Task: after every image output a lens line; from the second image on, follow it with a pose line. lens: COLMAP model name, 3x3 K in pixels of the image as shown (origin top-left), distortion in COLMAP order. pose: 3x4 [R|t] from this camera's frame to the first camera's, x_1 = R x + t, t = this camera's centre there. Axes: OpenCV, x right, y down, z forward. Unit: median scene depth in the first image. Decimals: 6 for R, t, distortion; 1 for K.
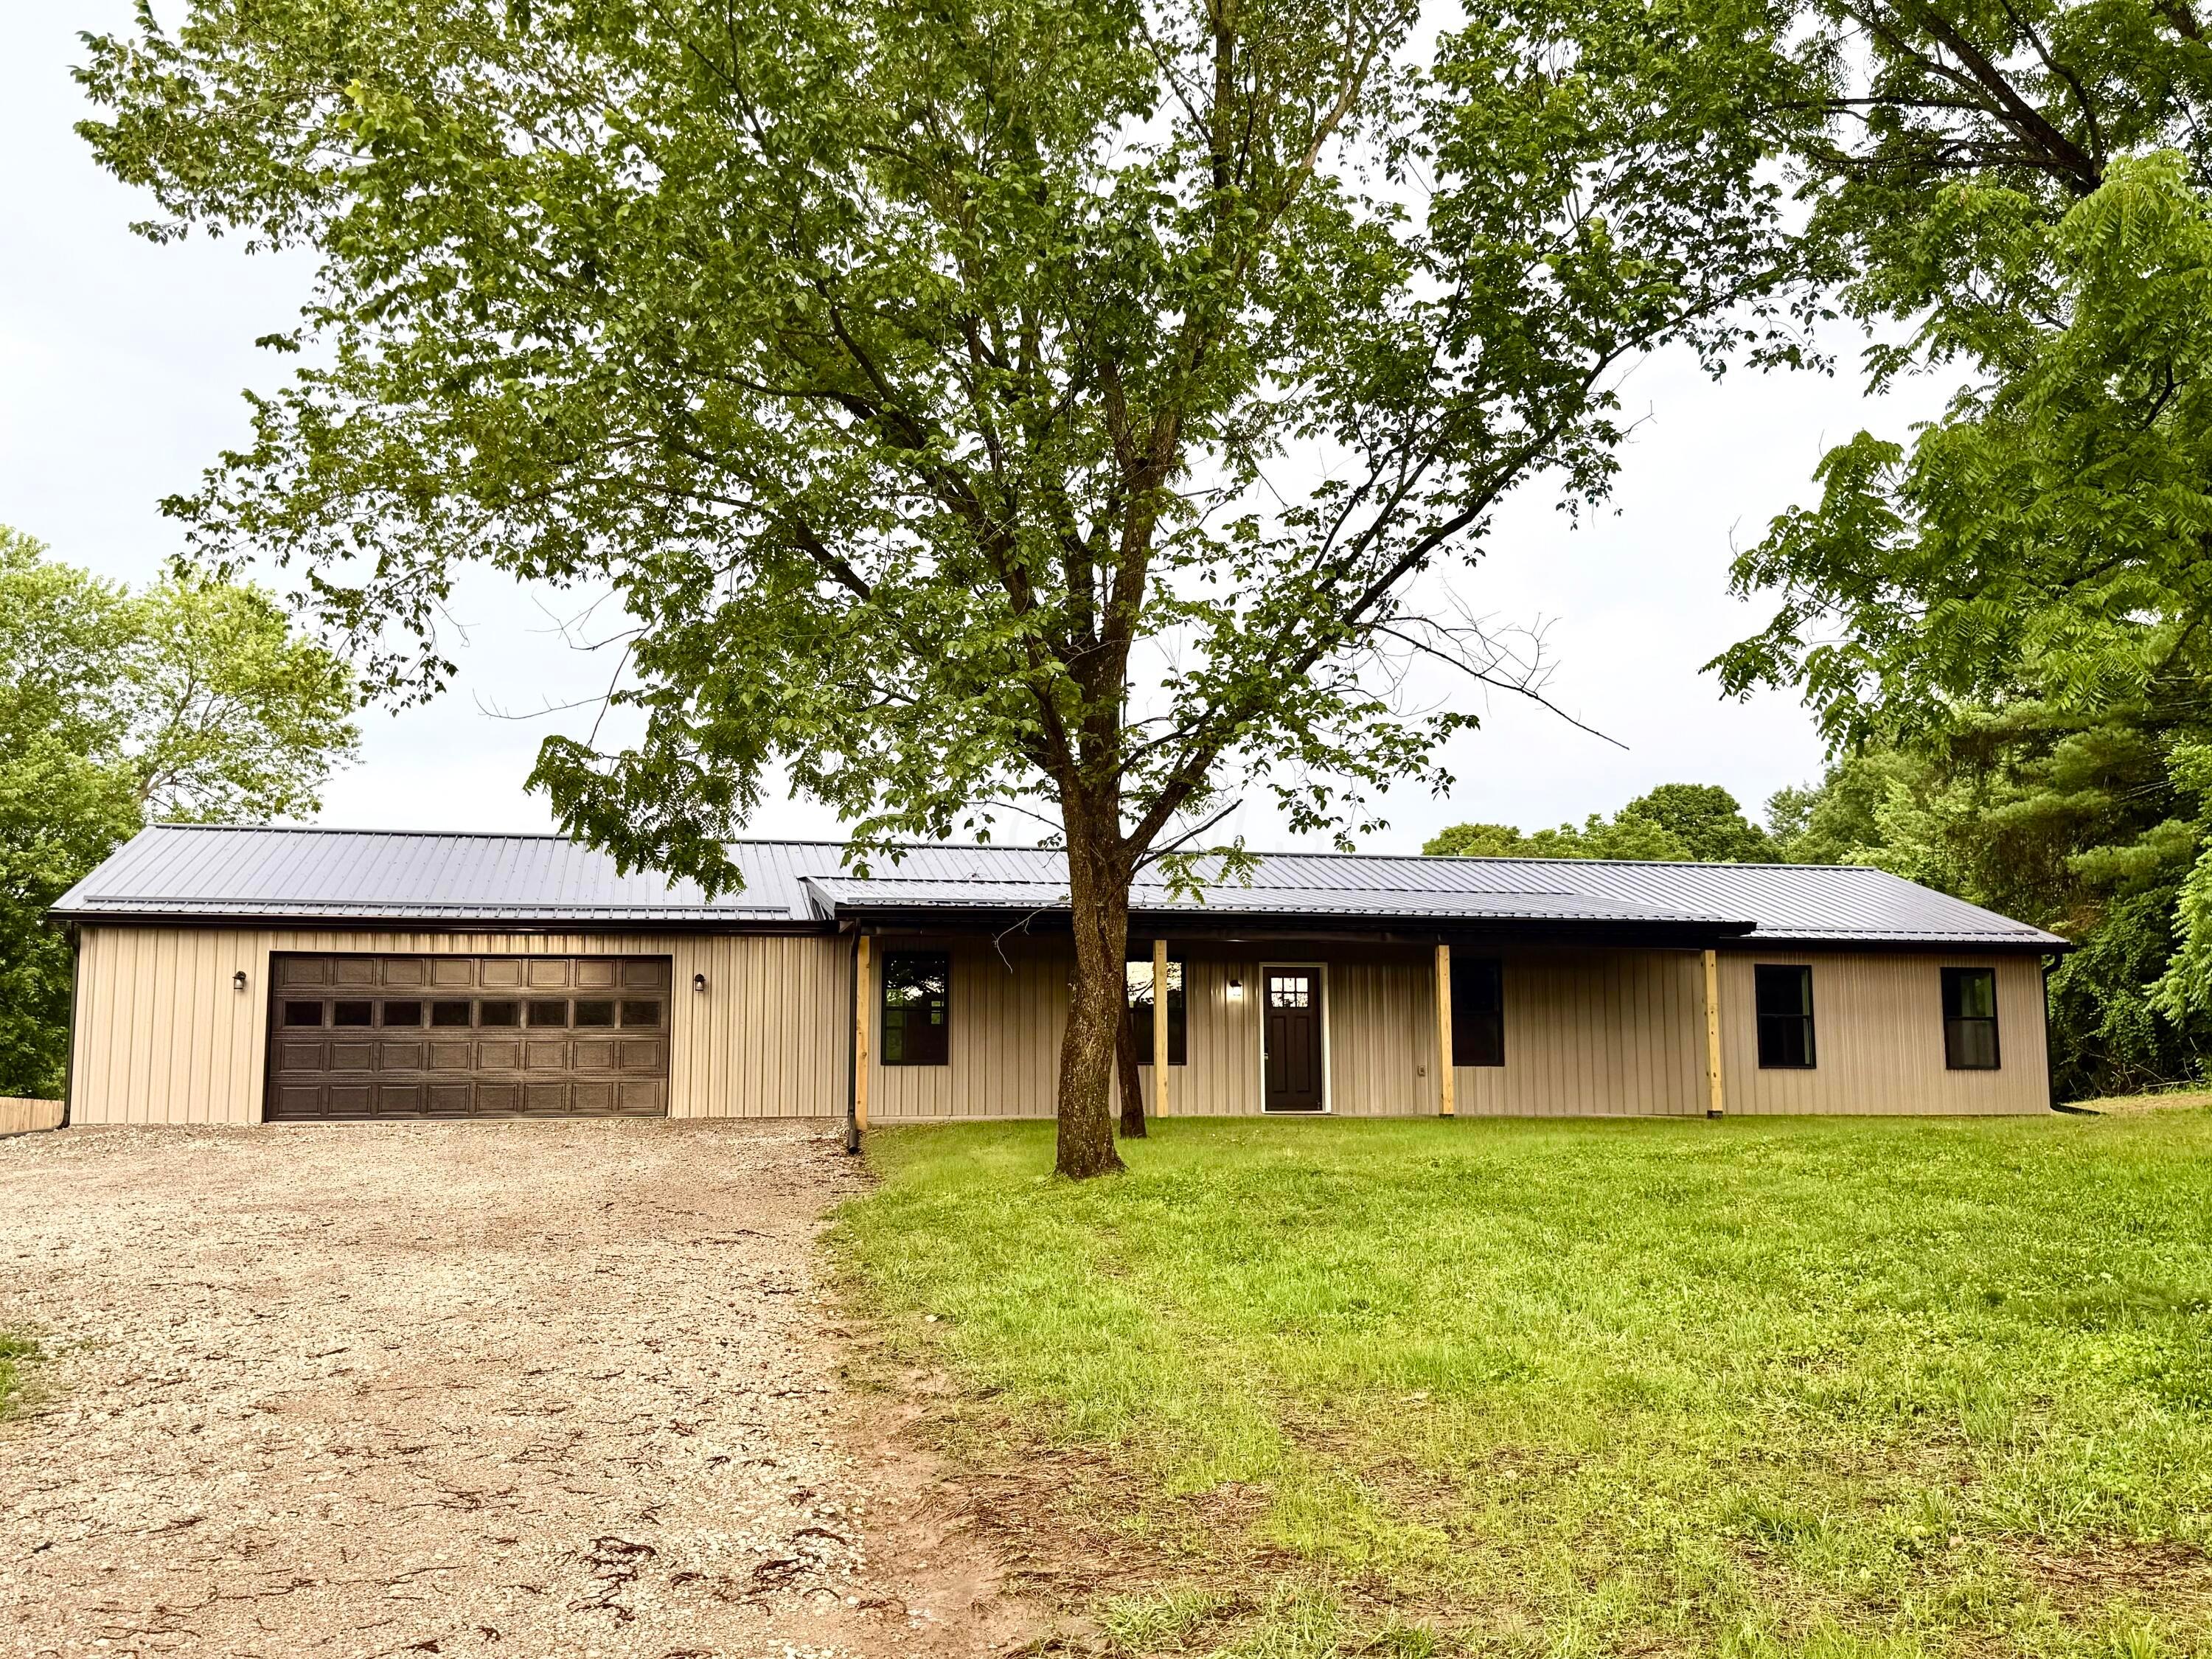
lens RADIAL K [[2039.0, 0, 1104.1], [0, 2039.0, 820.1], [0, 0, 1]] dist [0.055892, 0.000000]
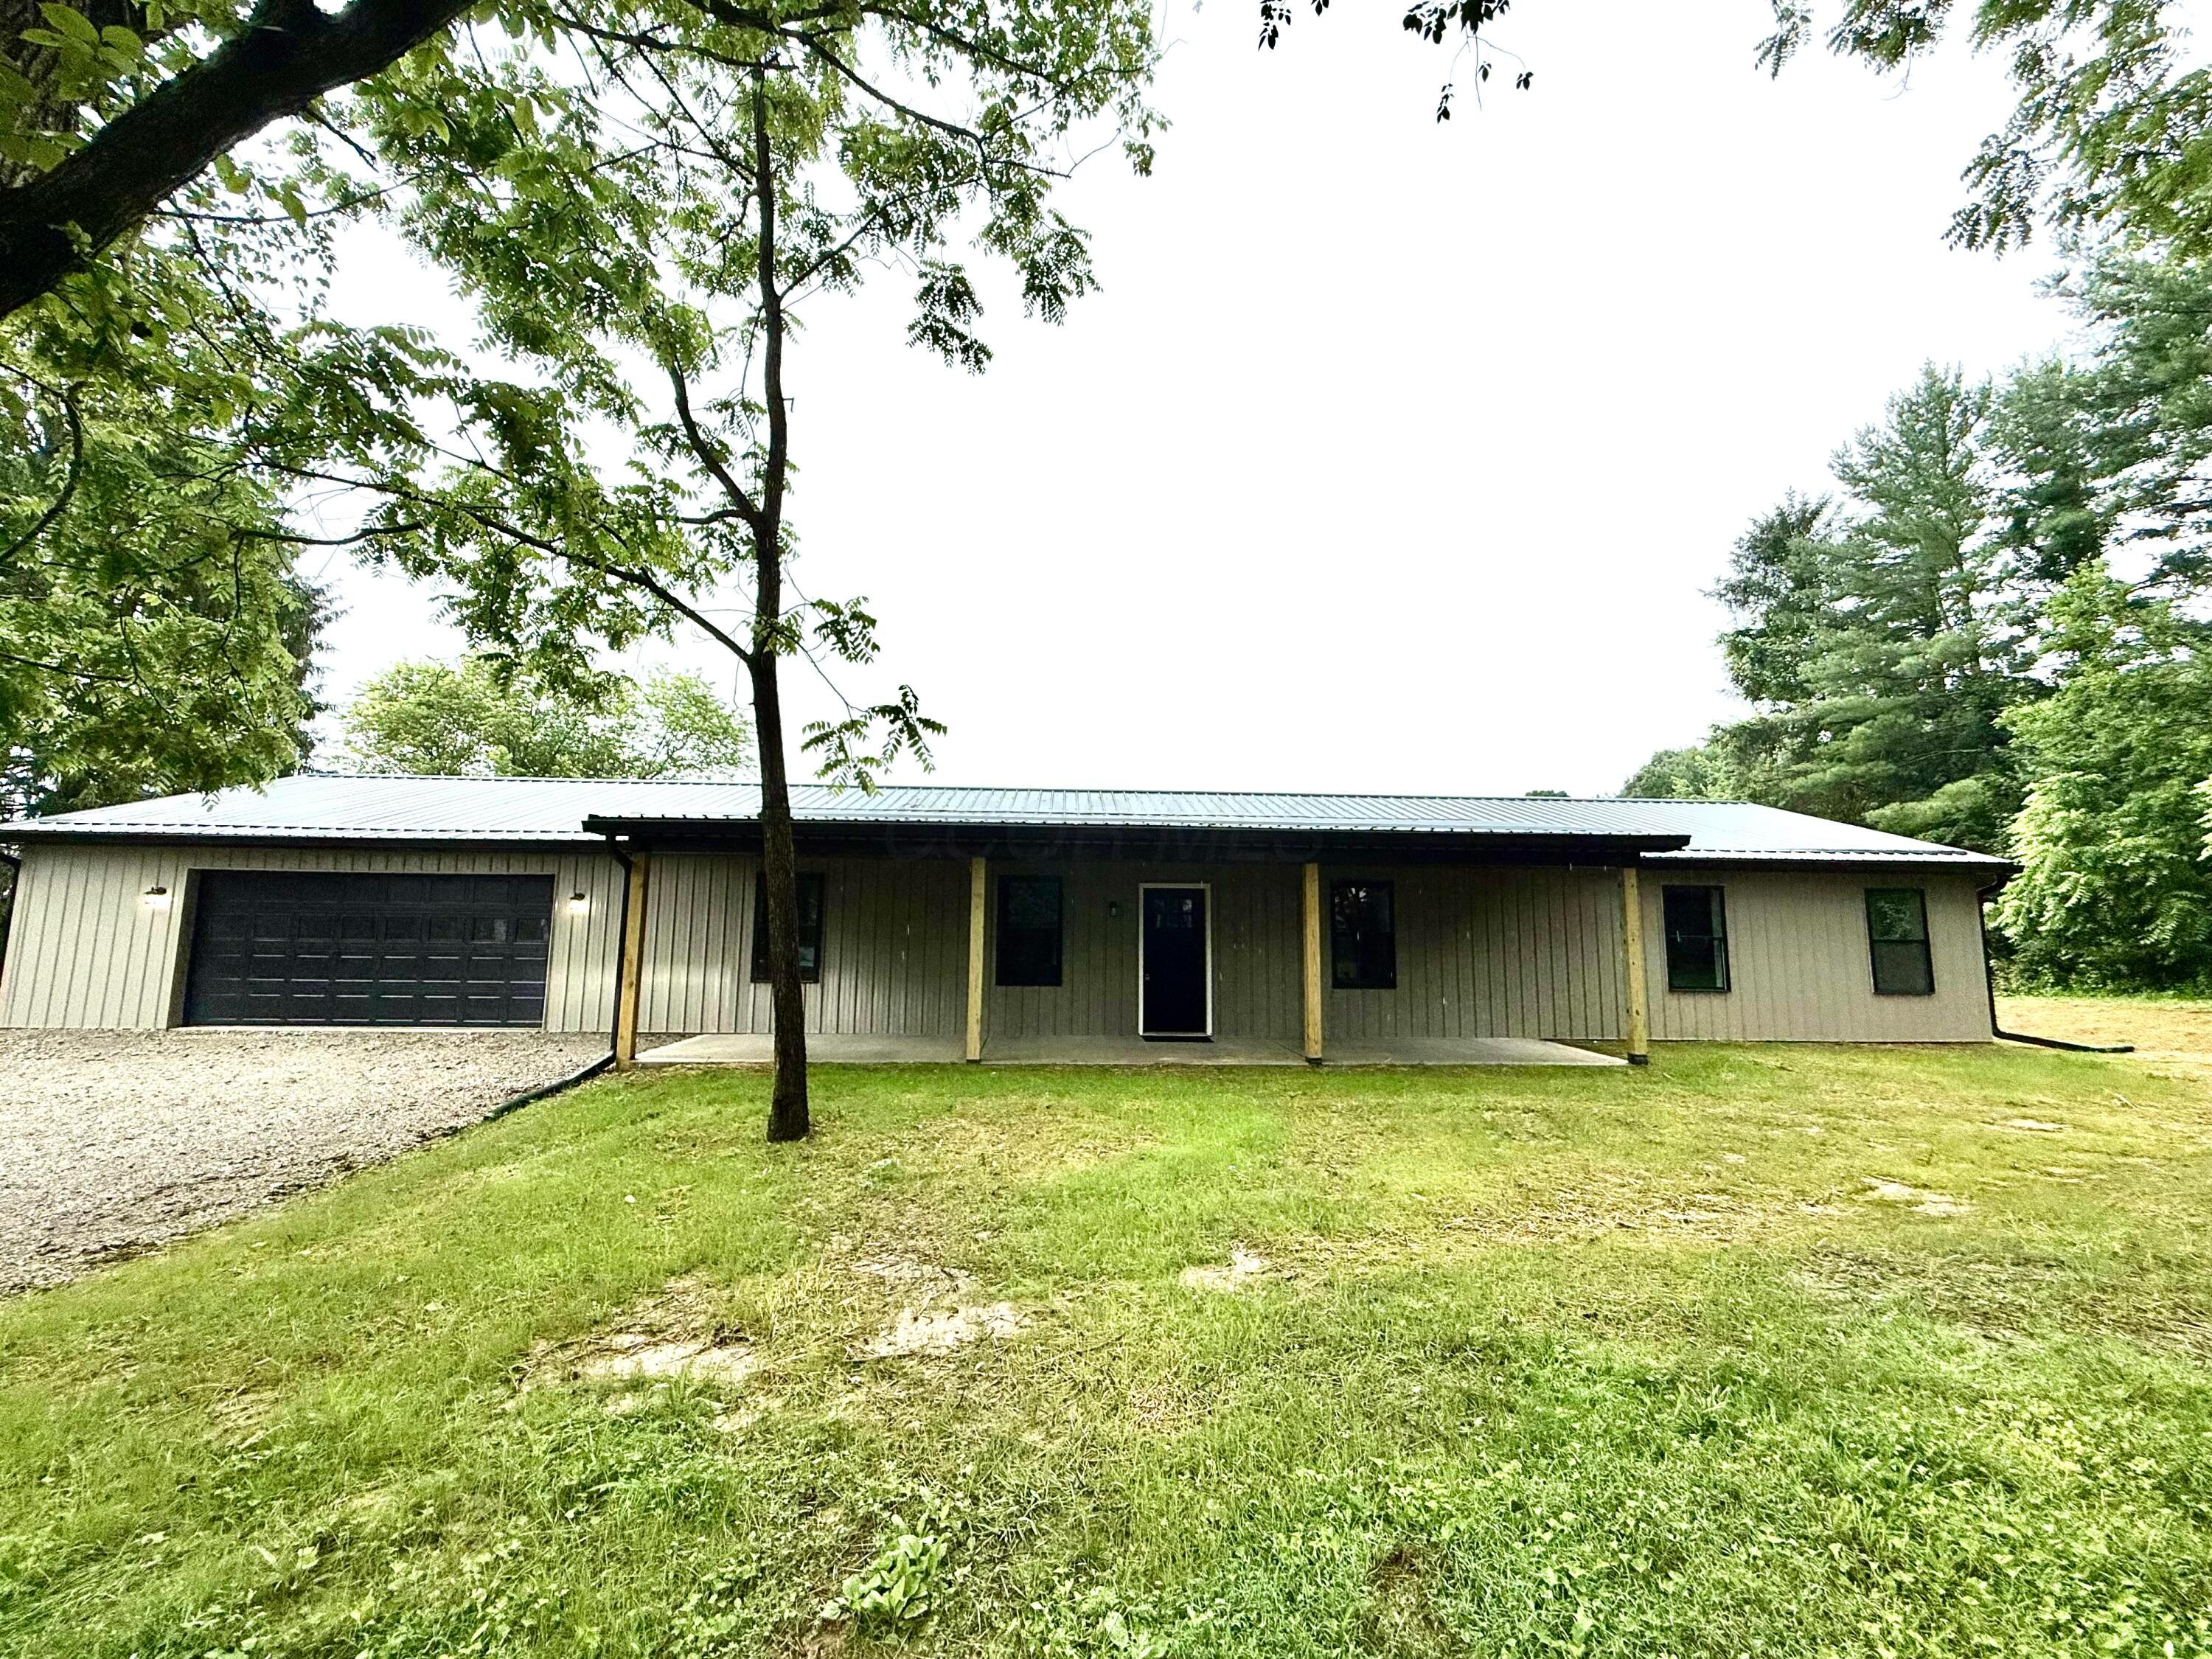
lens RADIAL K [[878.4, 0, 1100.0], [0, 878.4, 832.1], [0, 0, 1]] dist [0.001393, -0.000120]
pose [[0.982782, -0.009081, -0.184545, 0.146096], [0.009714, 0.999950, 0.002527, 0.045283], [0.184513, -0.004276, 0.982821, 0.603067]]
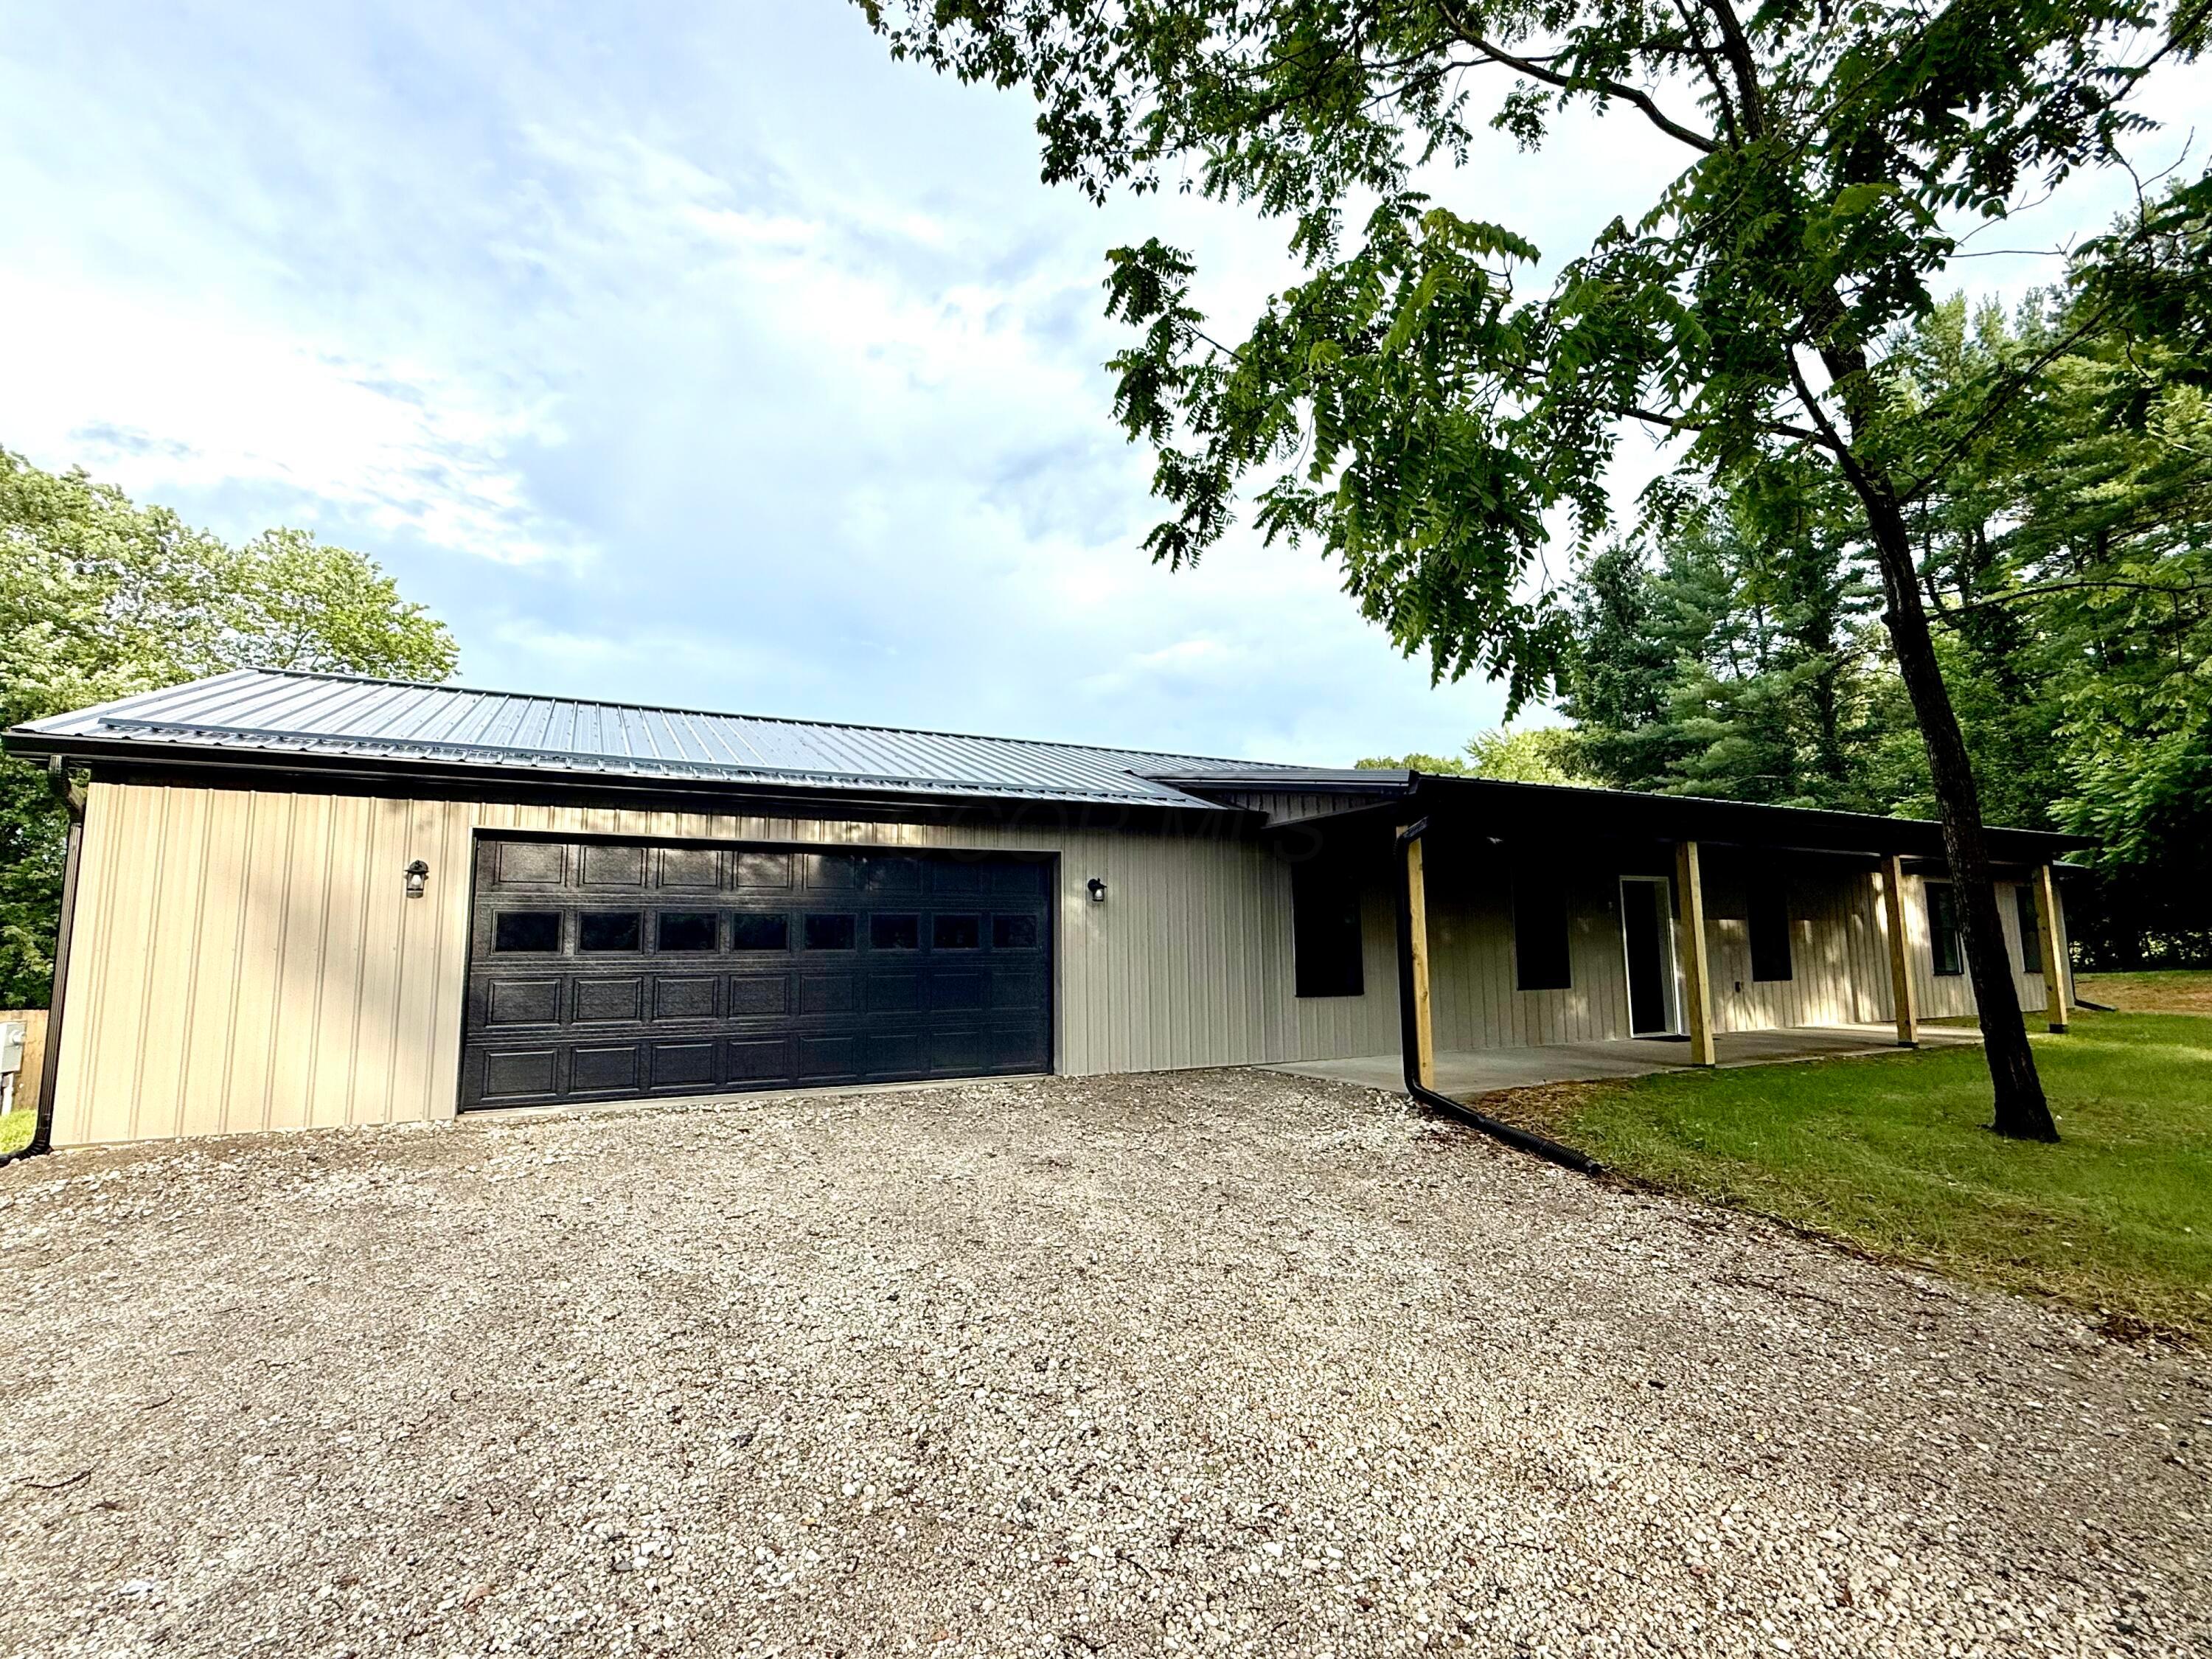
lens RADIAL K [[1039.9, 0, 1109.9], [0, 1039.9, 833.7], [0, 0, 1]] dist [0.002876, 0.000470]
pose [[0.968583, 0.018430, 0.248008, -0.286887], [-0.016646, 0.999818, -0.009287, 0.062082], [-0.248134, 0.004867, 0.968714, 0.630959]]
